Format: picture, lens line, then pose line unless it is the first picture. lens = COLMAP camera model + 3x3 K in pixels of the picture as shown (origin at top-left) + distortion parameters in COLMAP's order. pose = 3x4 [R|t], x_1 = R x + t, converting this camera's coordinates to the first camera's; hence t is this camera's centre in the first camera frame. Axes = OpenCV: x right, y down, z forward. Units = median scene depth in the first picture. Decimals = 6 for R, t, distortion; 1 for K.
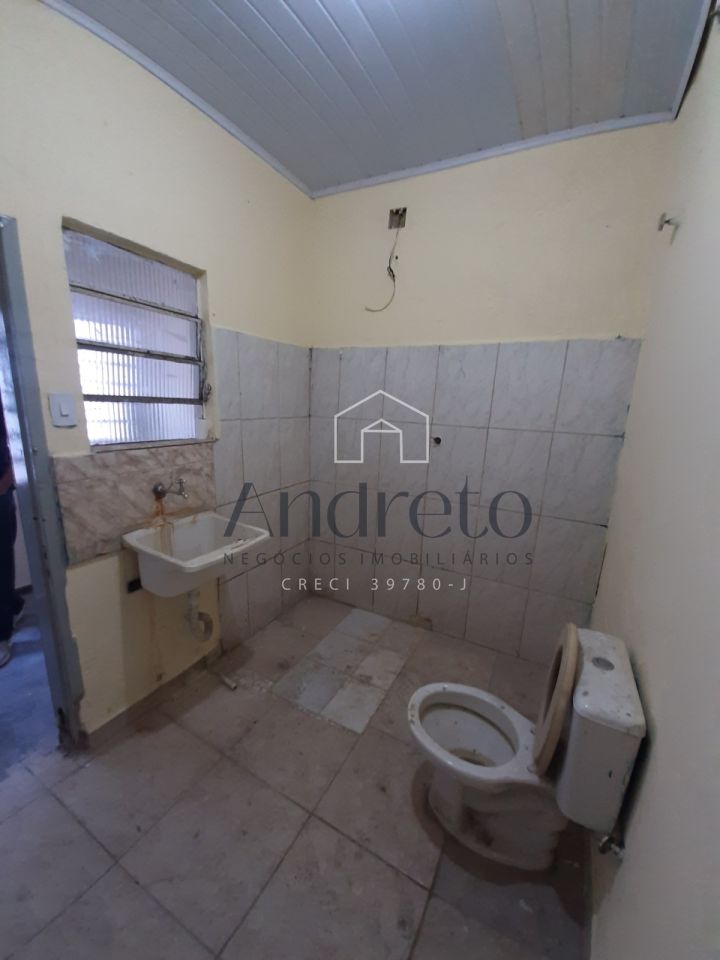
lens RADIAL K [[381.4, 0, 362.7], [0, 381.4, 484.3], [0, 0, 1]] dist [-0.009198, -0.001781]
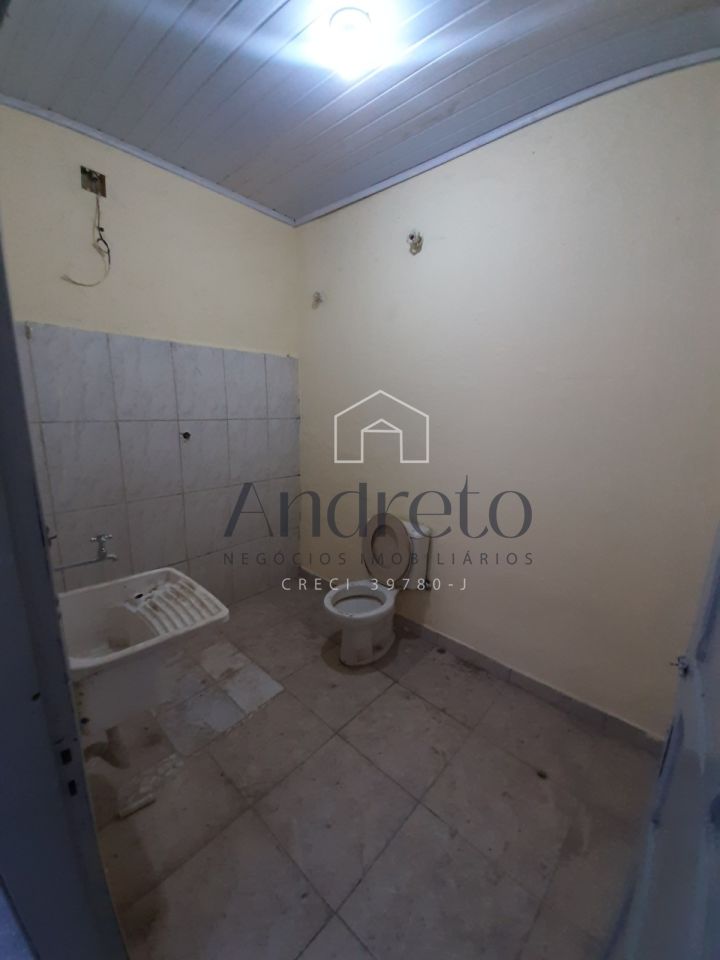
lens RADIAL K [[381.4, 0, 356.4], [0, 381.4, 487.4], [0, 0, 1]] dist [-0.009198, -0.001781]
pose [[0.222173, -0.235219, 0.946209, -0.808625], [0.203765, 0.960235, 0.190861, -0.094039], [-0.953477, 0.150400, 0.261267, 0.354547]]
